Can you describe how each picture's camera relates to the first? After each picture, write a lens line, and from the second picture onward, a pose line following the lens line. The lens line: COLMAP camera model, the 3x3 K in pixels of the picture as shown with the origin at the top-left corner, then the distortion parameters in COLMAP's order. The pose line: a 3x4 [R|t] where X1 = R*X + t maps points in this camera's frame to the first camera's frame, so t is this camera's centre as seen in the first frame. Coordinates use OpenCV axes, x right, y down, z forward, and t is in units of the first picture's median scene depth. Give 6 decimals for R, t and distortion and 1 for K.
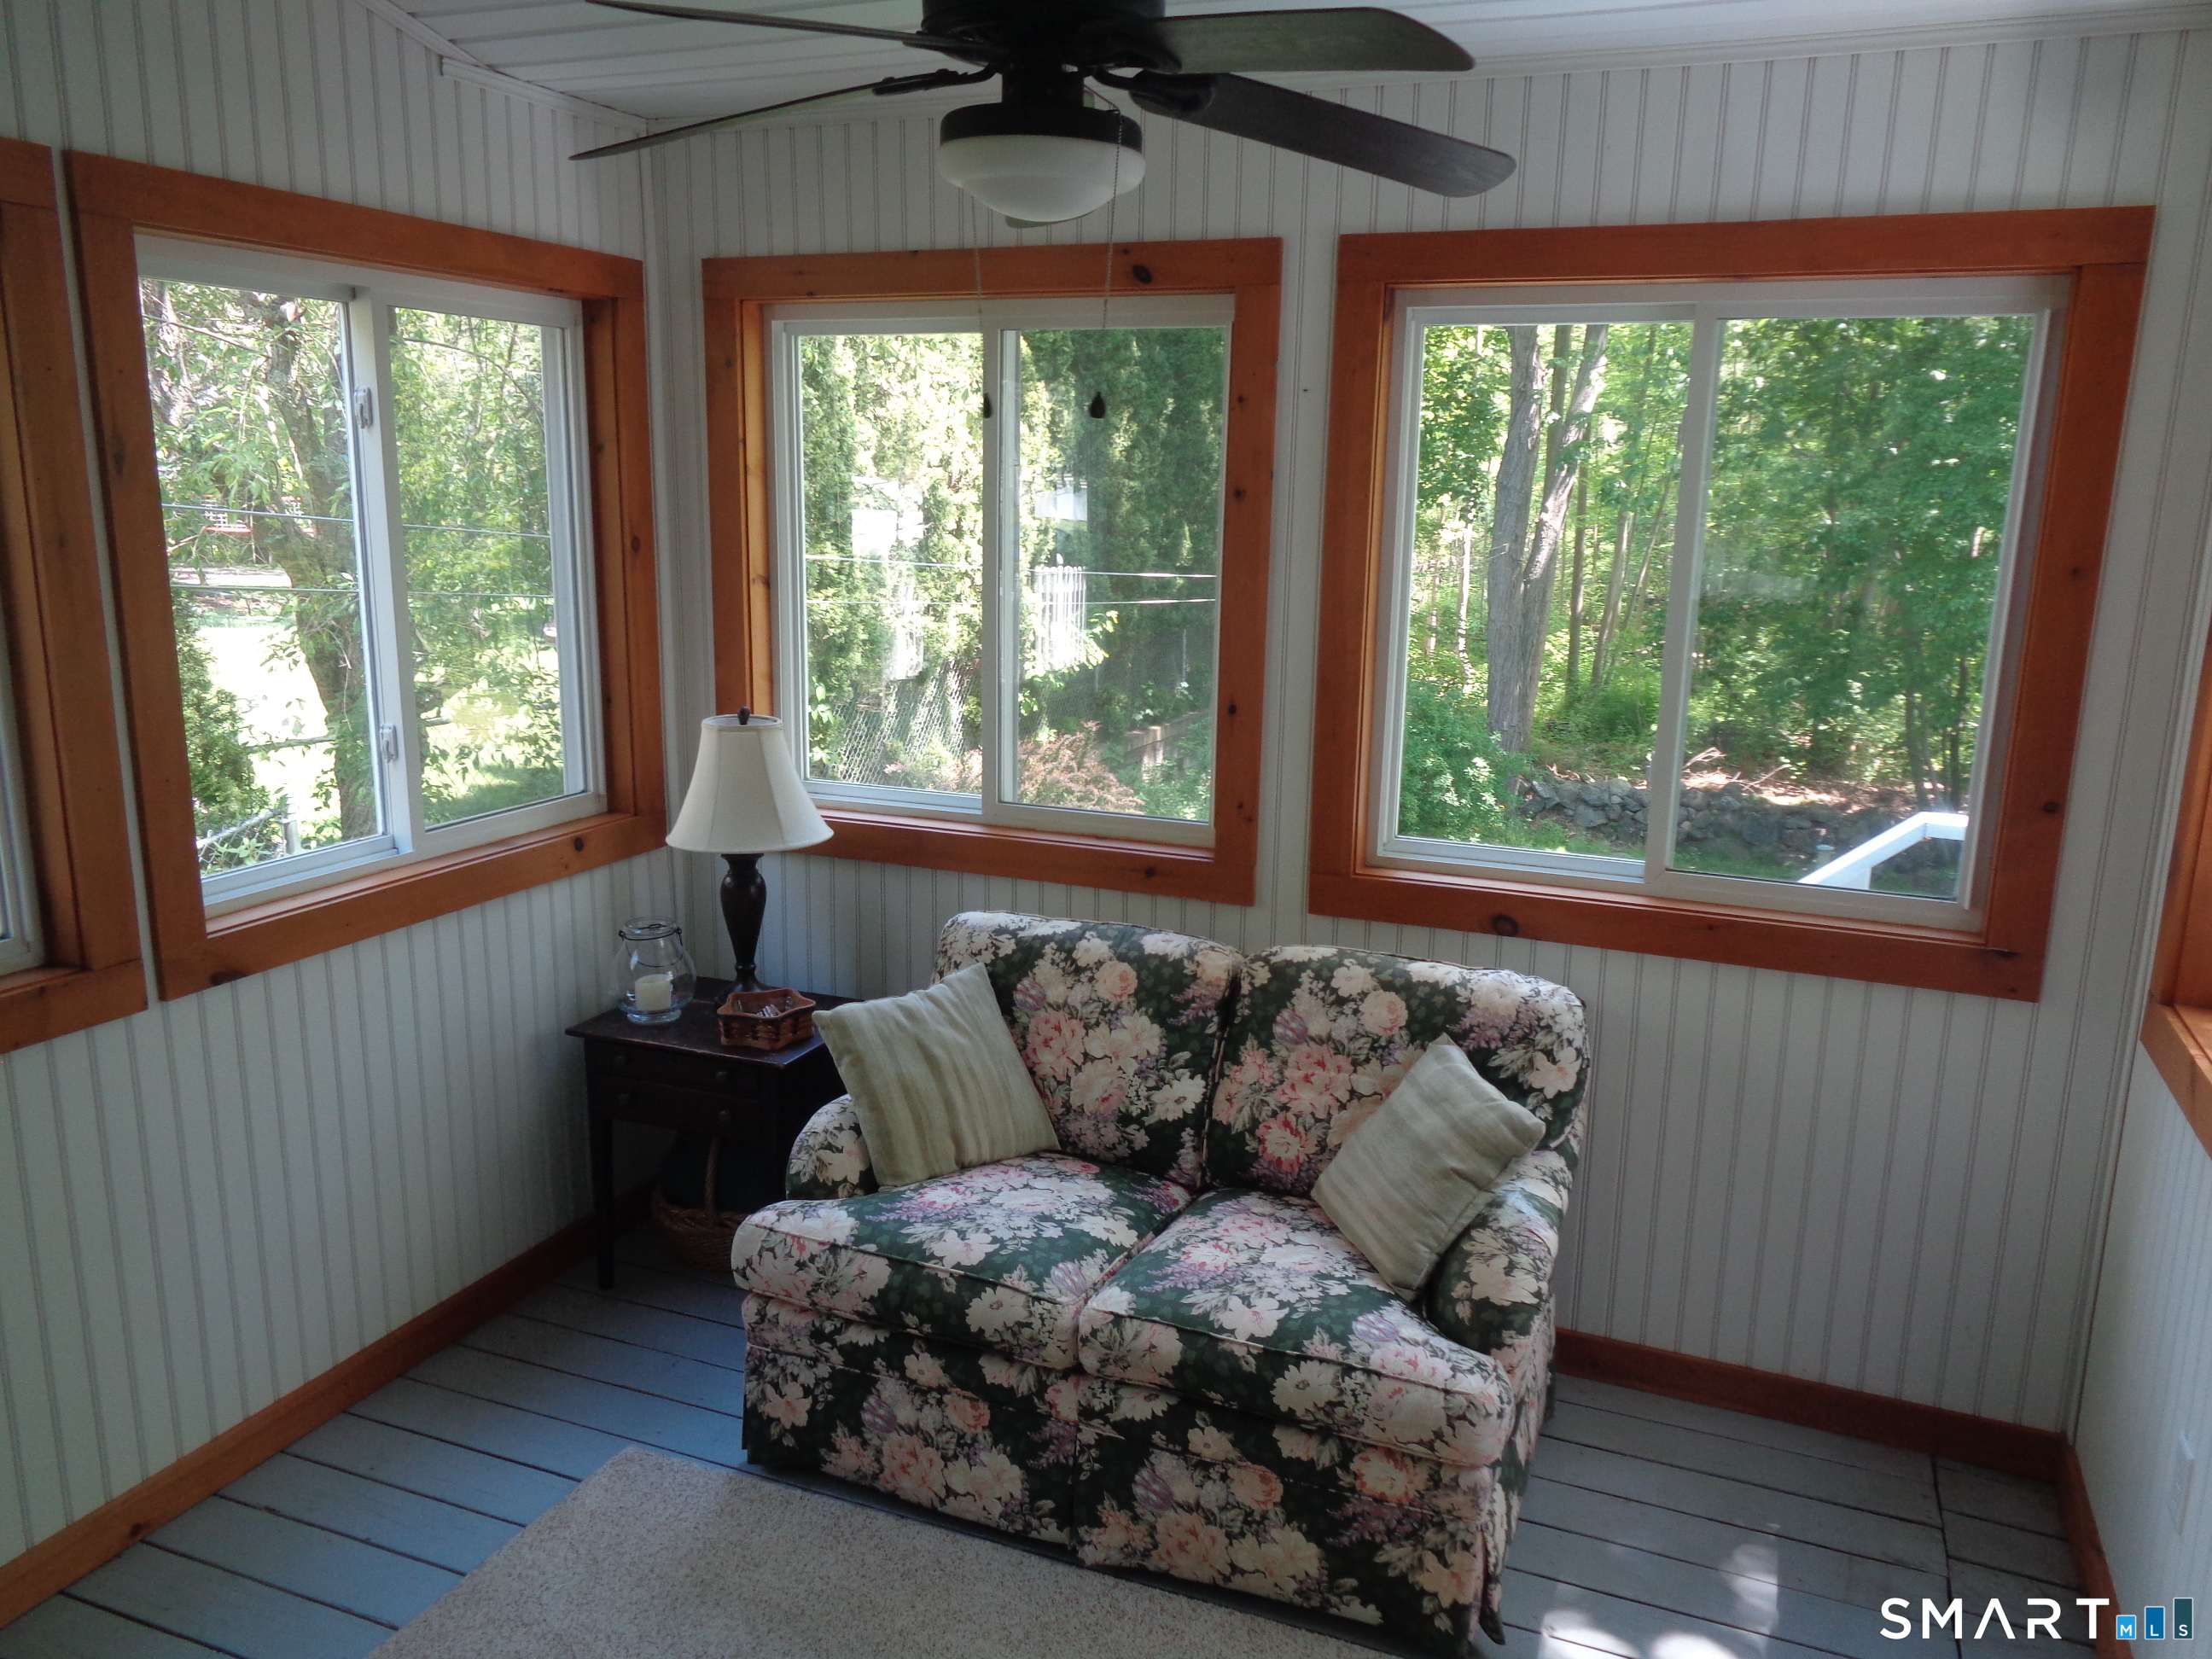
lens RADIAL K [[1649.6, 0, 1119.6], [0, 1649.6, 831.4], [0, 0, 1]] dist [0.002224, 0.008700]
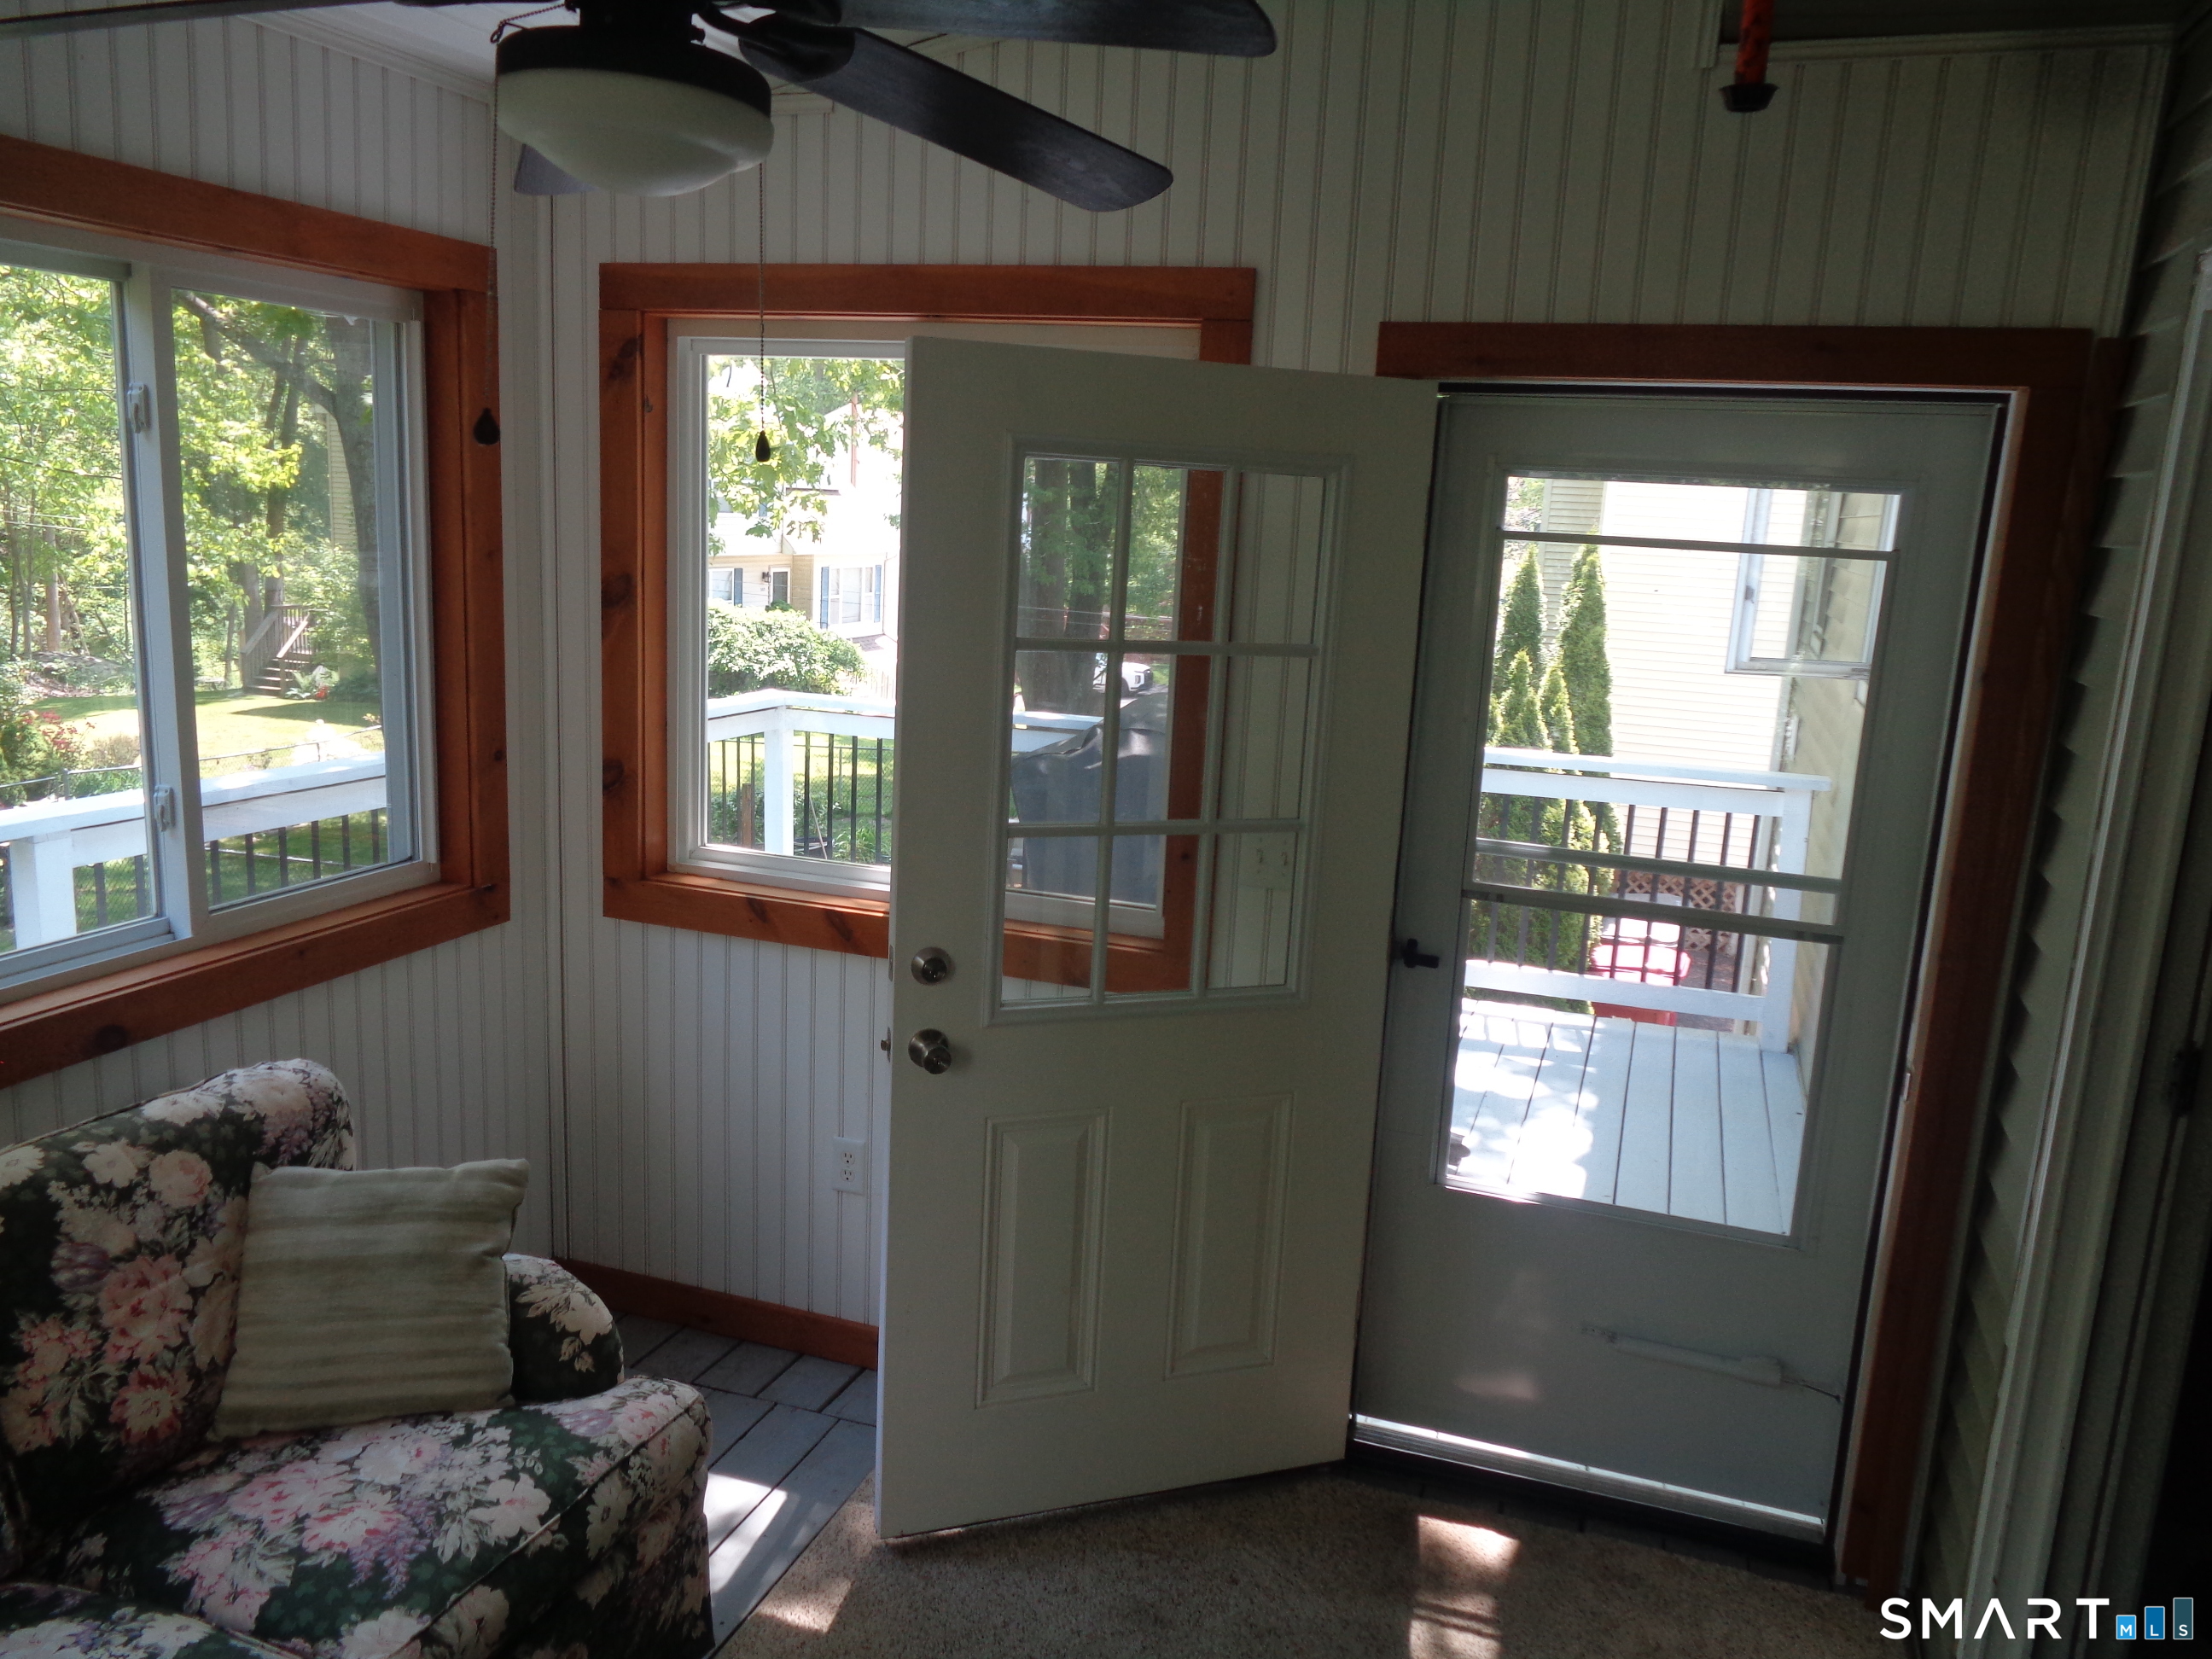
lens RADIAL K [[1649.6, 0, 1117.4], [0, 1649.6, 832.8], [0, 0, 1]] dist [0.002224, 0.008700]
pose [[-0.048435, -0.226517, 0.972802, -0.577757], [0.159499, 0.959693, 0.231405, -0.154026], [-0.986009, 0.166369, -0.010354, 0.558142]]
